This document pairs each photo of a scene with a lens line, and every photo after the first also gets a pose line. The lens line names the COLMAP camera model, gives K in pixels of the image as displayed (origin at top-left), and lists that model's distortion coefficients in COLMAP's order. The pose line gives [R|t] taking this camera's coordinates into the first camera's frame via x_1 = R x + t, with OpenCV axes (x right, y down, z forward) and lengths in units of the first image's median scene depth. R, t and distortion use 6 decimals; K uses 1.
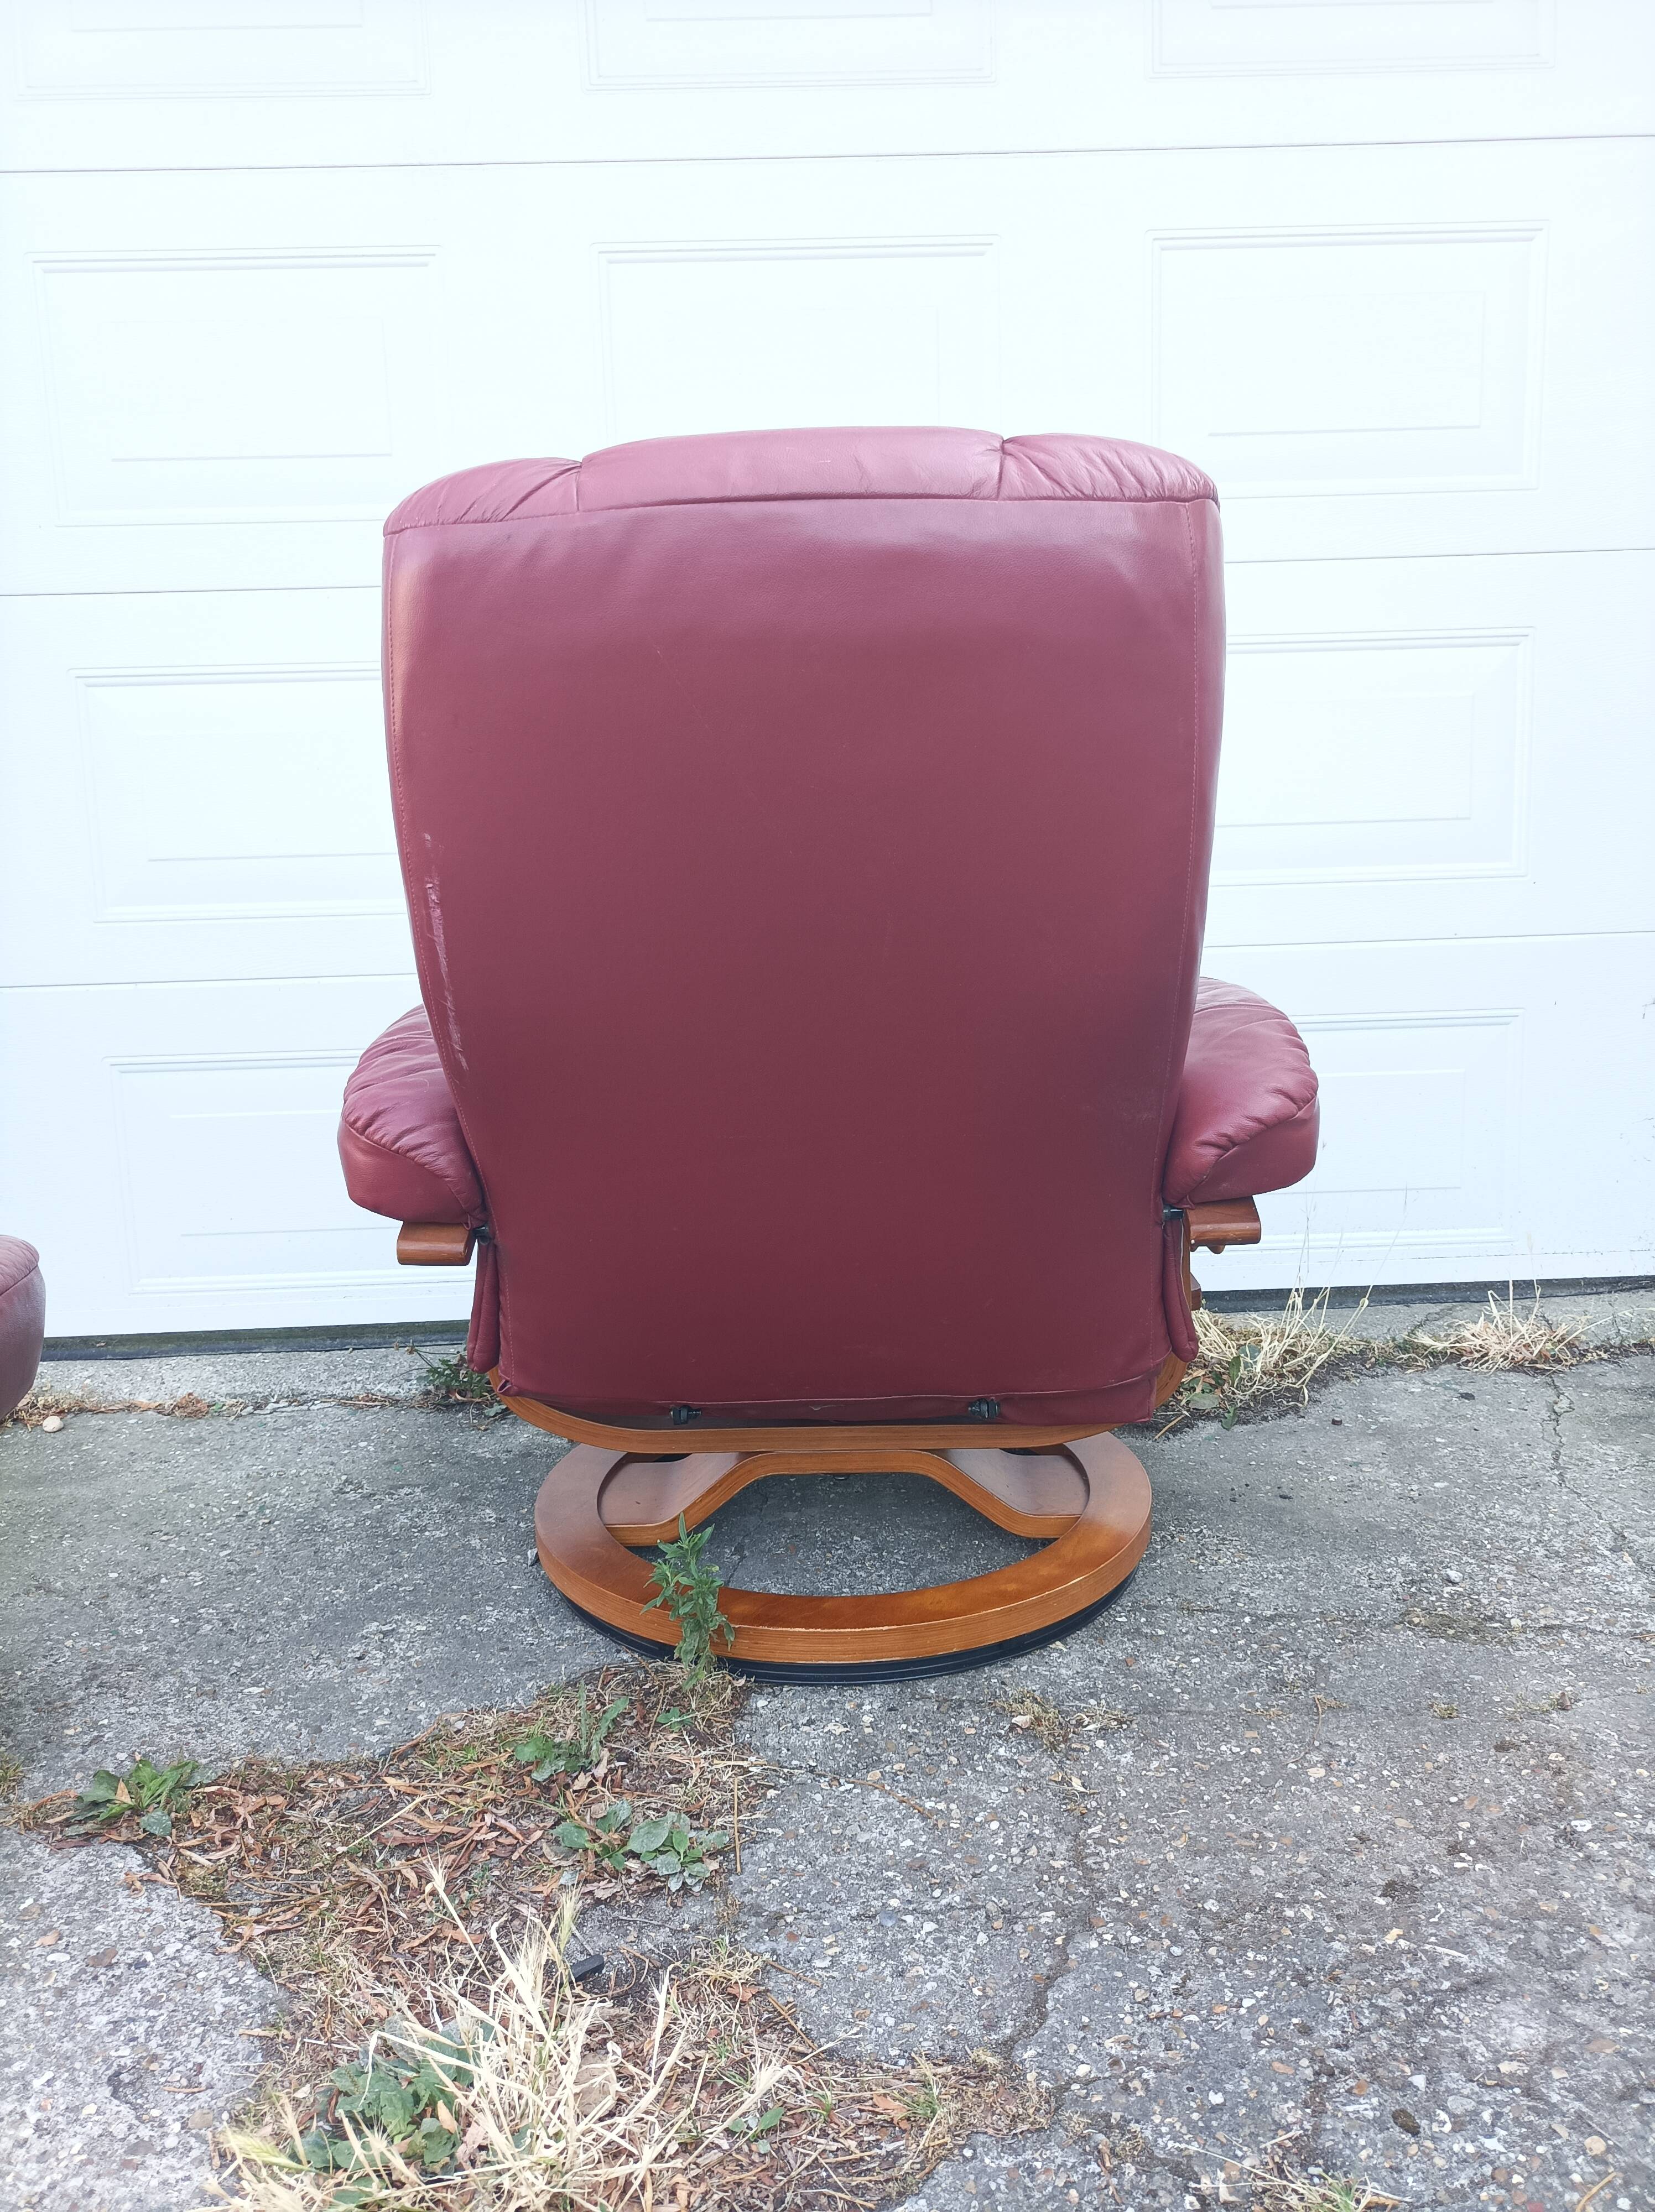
lens RADIAL K [[1652.2, 0, 828.4], [0, 1652.2, 1103.9], [0, 0, 1]] dist [0.011957, -0.000198]
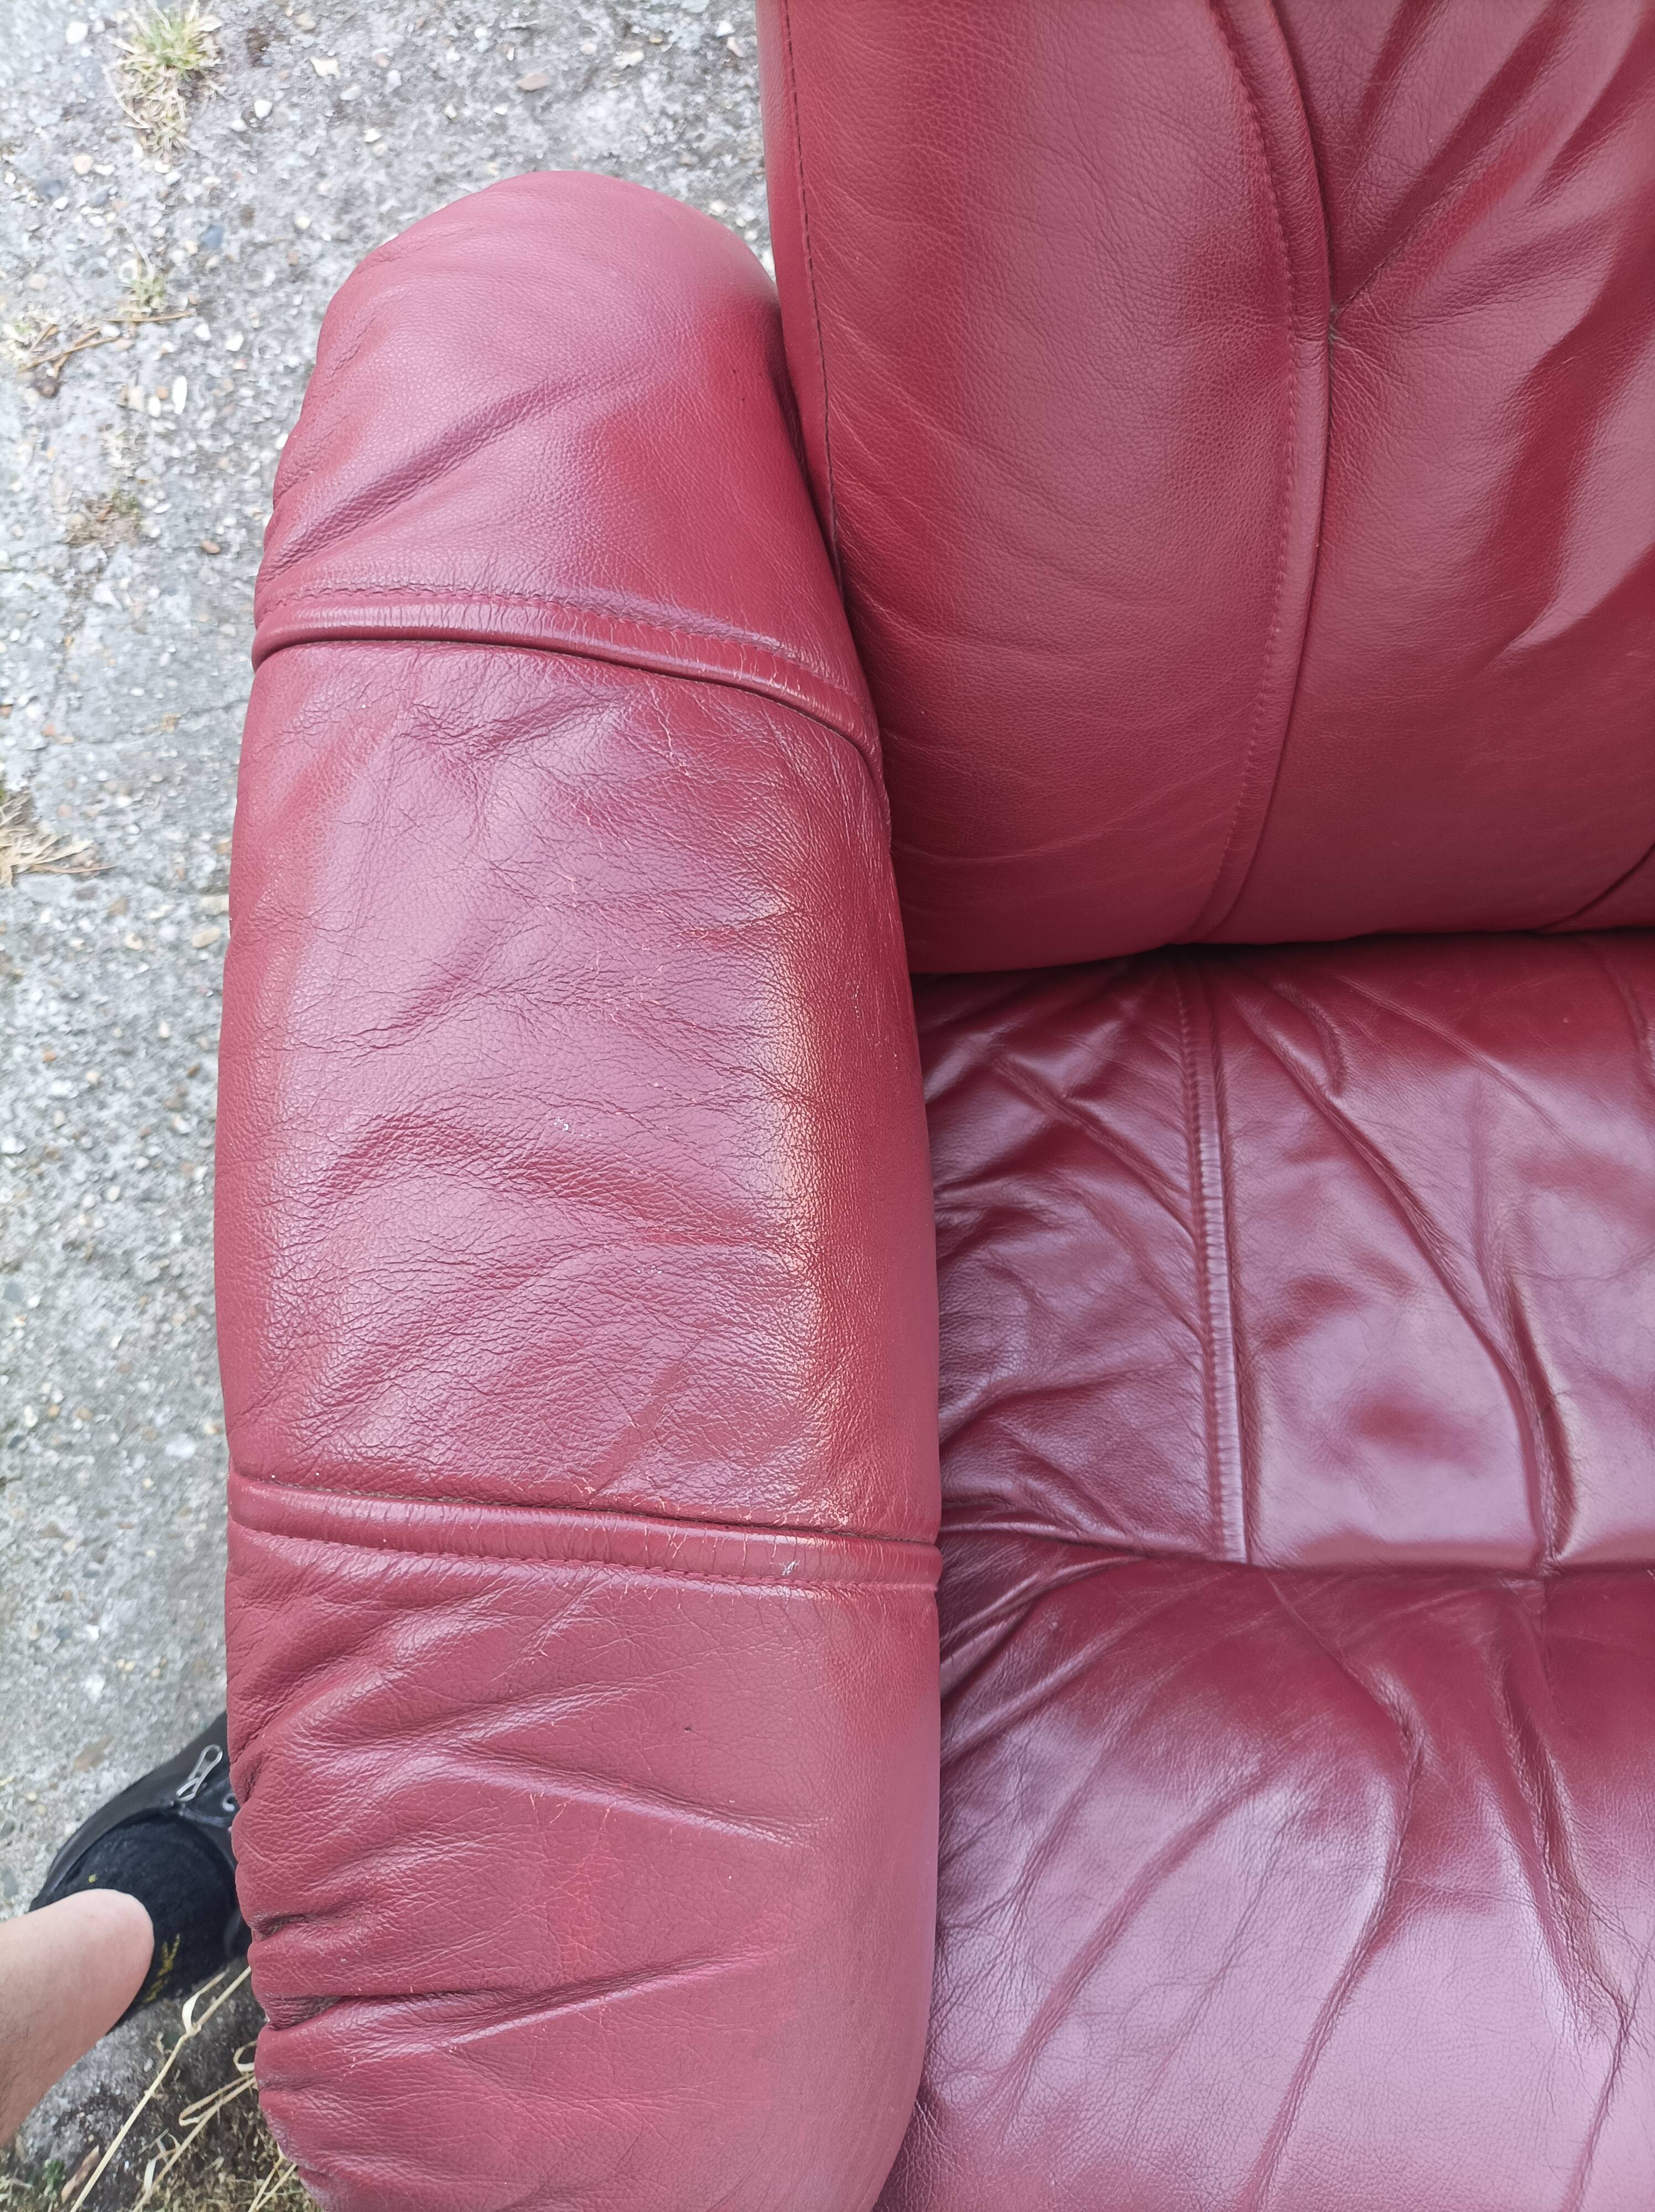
lens RADIAL K [[1668.1, 0, 827.5], [0, 1668.1, 1106.0], [0, 0, 1]] dist [0.007107, -0.010078]
pose [[-0.998060, 0.047019, 0.040808, 0.229128], [0.039554, -0.027318, 0.998844, -0.396126], [0.048080, 0.998520, 0.025405, 1.357283]]
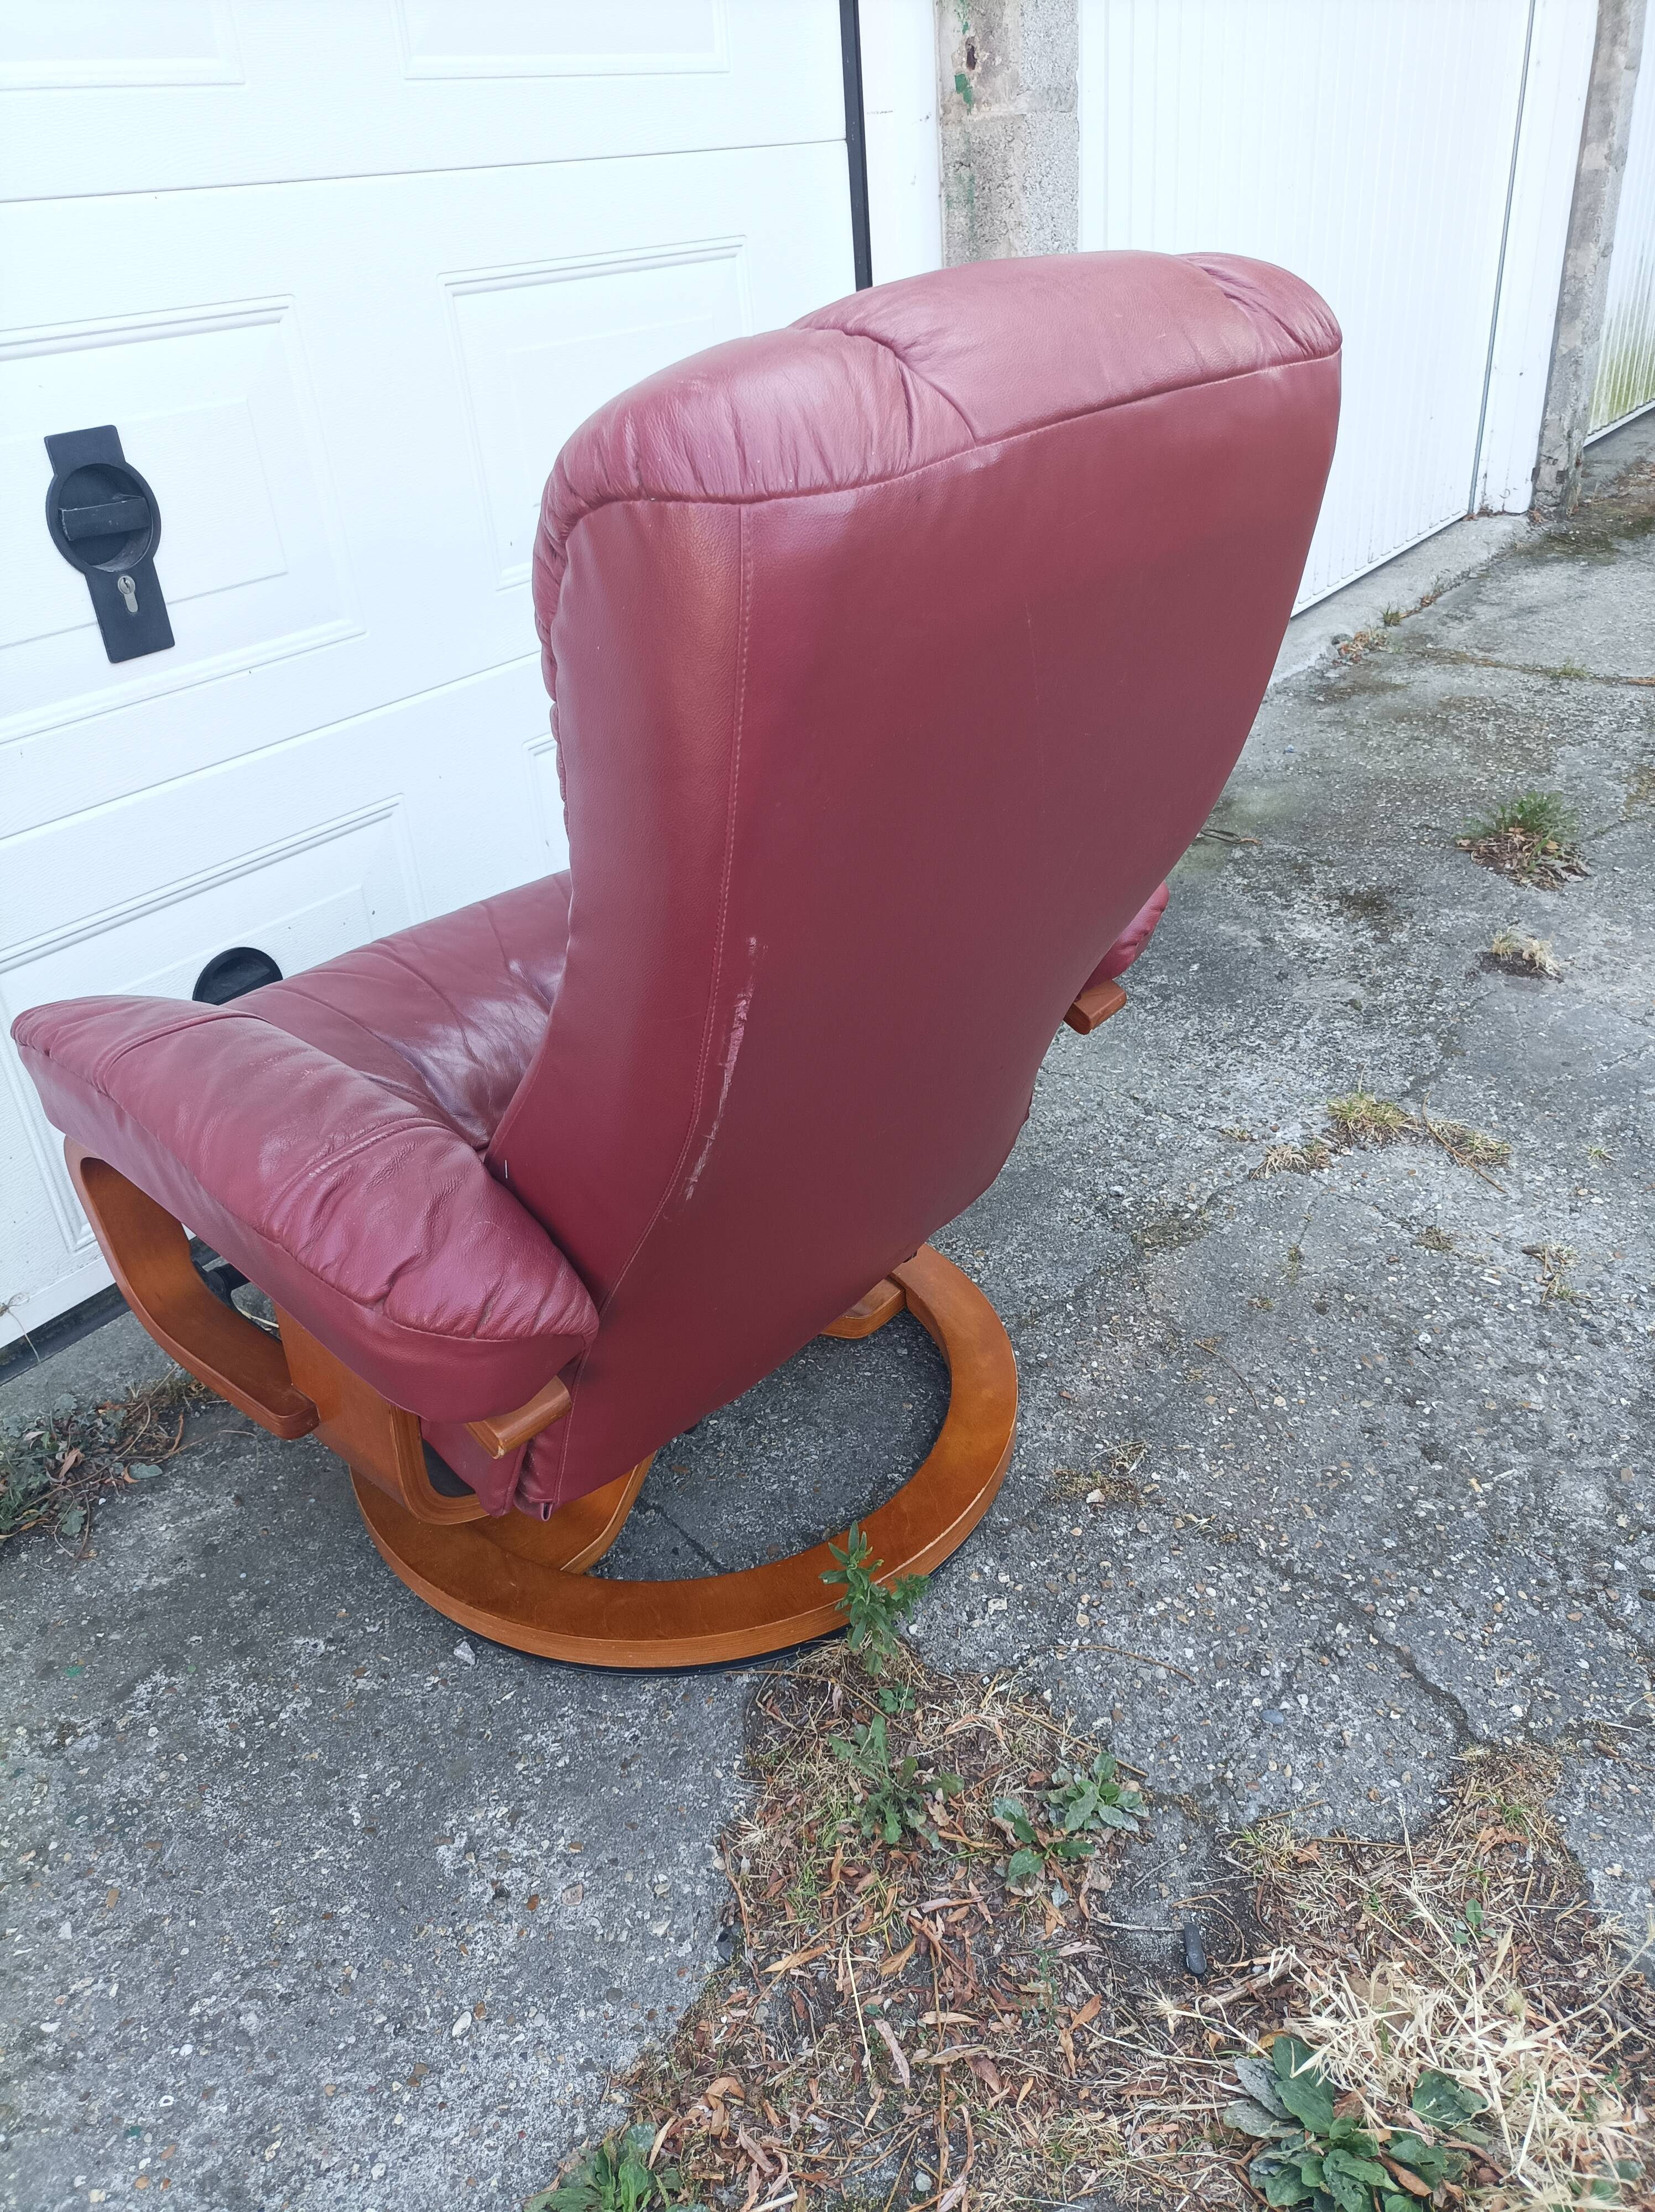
lens RADIAL K [[1653.6, 0, 821.5], [0, 1653.6, 1110.9], [0, 0, 1]] dist [0.016740, -0.008224]
pose [[0.620939, -0.403348, 0.672120, -0.725930], [0.162994, 0.905147, 0.392609, -0.368720], [-0.766725, -0.134235, 0.627784, 0.555715]]
